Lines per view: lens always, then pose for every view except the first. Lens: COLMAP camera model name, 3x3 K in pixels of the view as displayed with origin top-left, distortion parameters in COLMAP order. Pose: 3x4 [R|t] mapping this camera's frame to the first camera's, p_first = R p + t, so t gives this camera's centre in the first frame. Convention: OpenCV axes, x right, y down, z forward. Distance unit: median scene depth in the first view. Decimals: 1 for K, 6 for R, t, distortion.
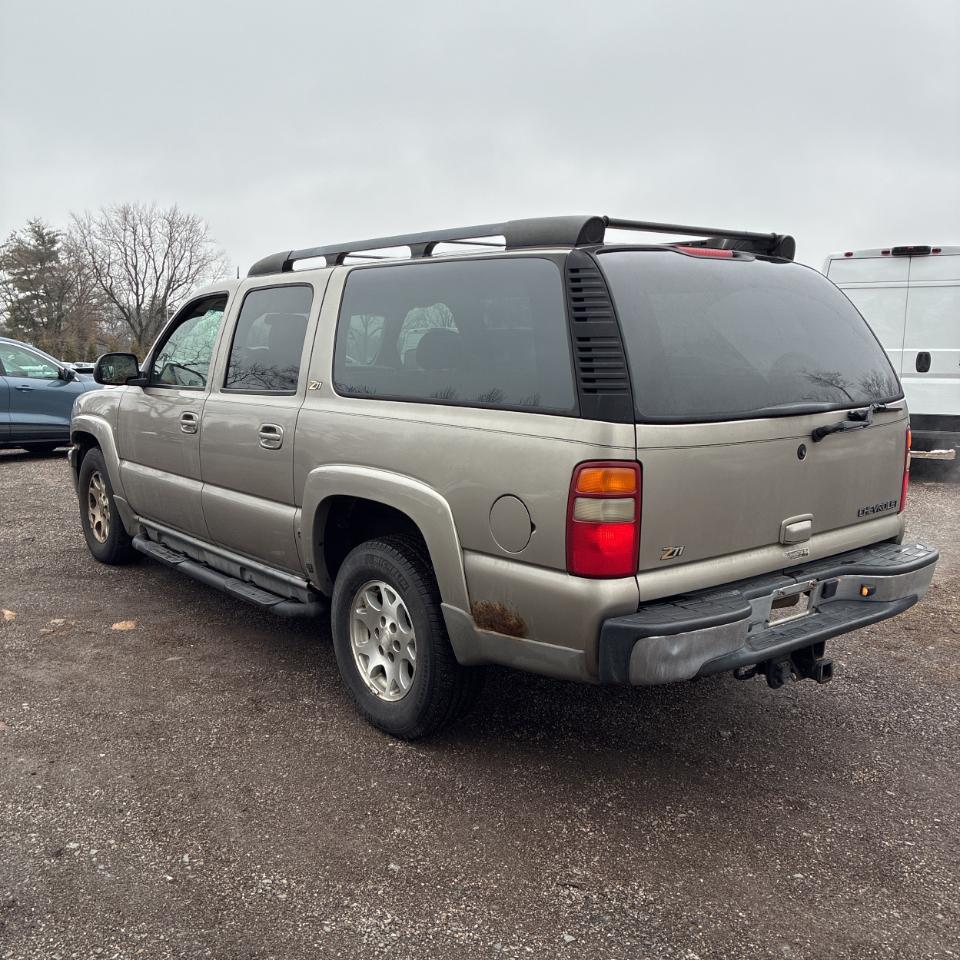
lens RADIAL K [[963.0, 0, 479.5], [0, 963.0, 471.6], [0, 0, 1]] dist [0.040282, -0.022519]
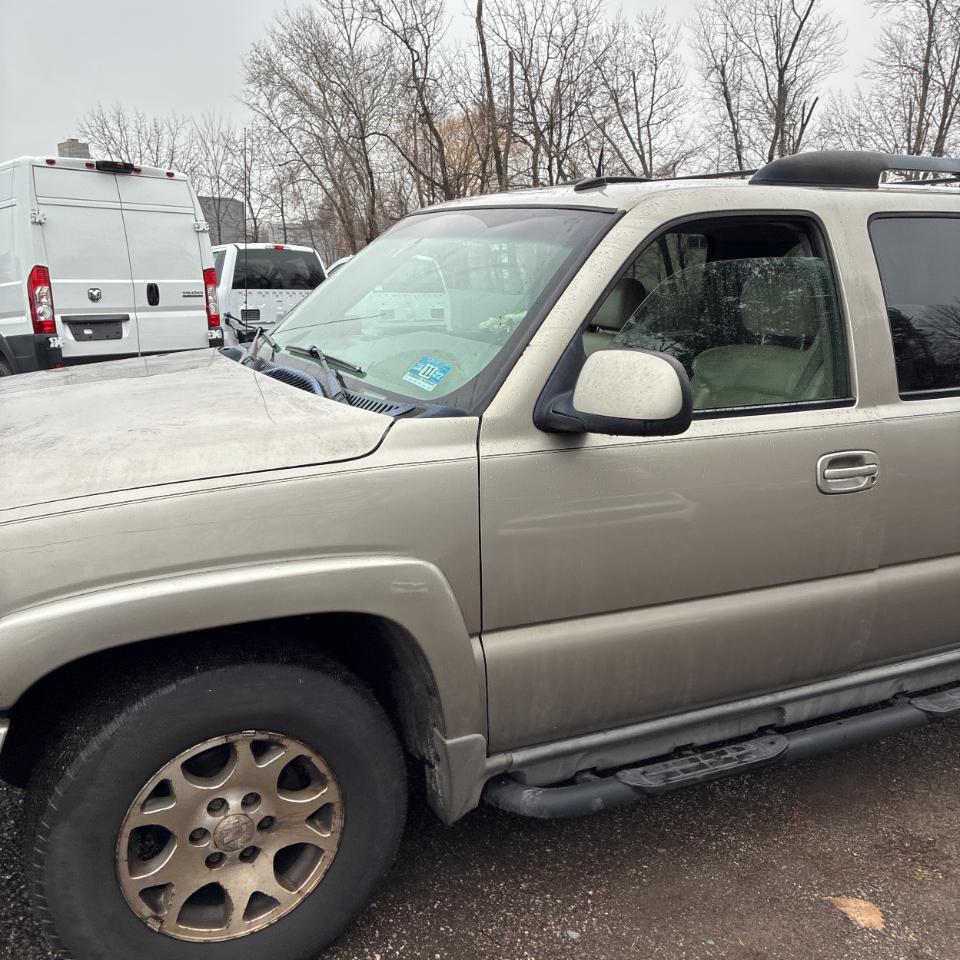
lens RADIAL K [[953.3, 0, 465.3], [0, 953.3, 490.0], [0, 0, 1]] dist [0.063819, -0.077450]
pose [[0.224268, -0.221440, 0.949035, -0.833137], [0.119986, 0.972706, 0.198609, -0.166646], [-0.967113, 0.069329, 0.244717, 1.074544]]
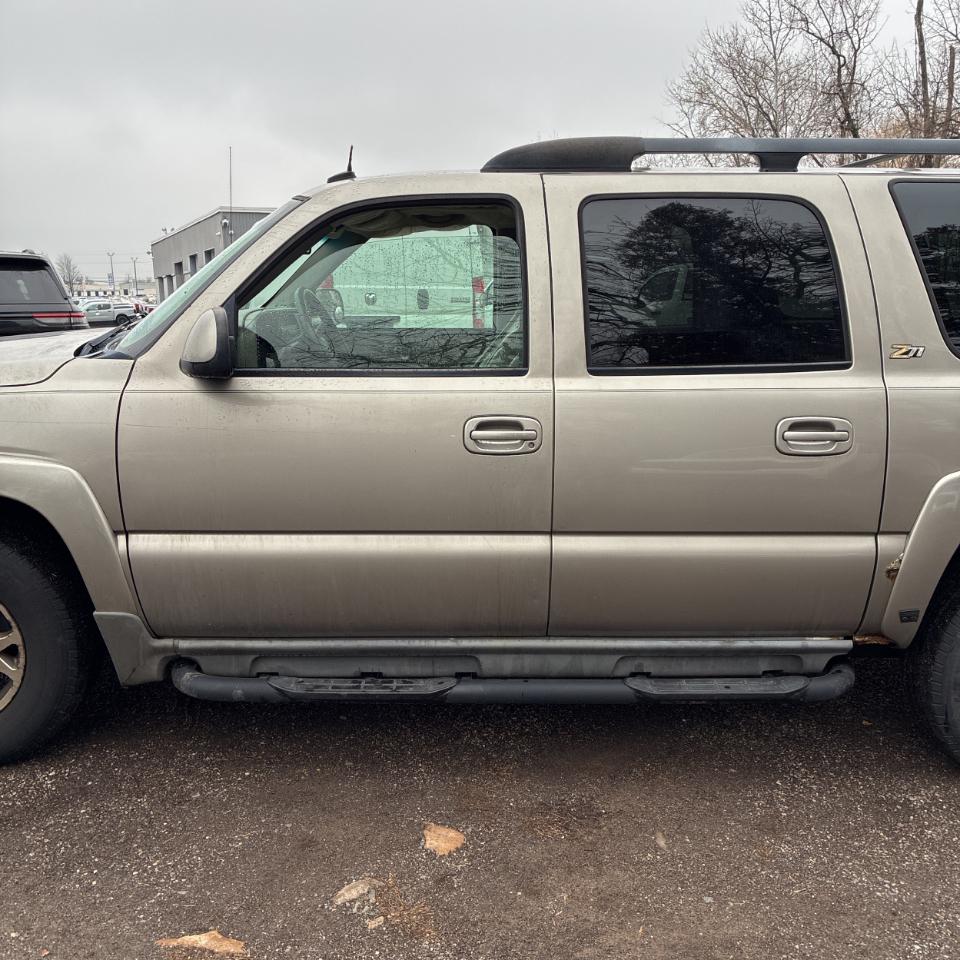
lens RADIAL K [[952.4, 0, 483.0], [0, 952.4, 481.0], [0, 0, 1]] dist [0.065382, -0.071088]
pose [[0.604090, -0.160605, 0.780565, -0.734597], [0.097657, 0.987018, 0.127506, -0.094720], [-0.790910, -0.000797, 0.611932, 0.678640]]
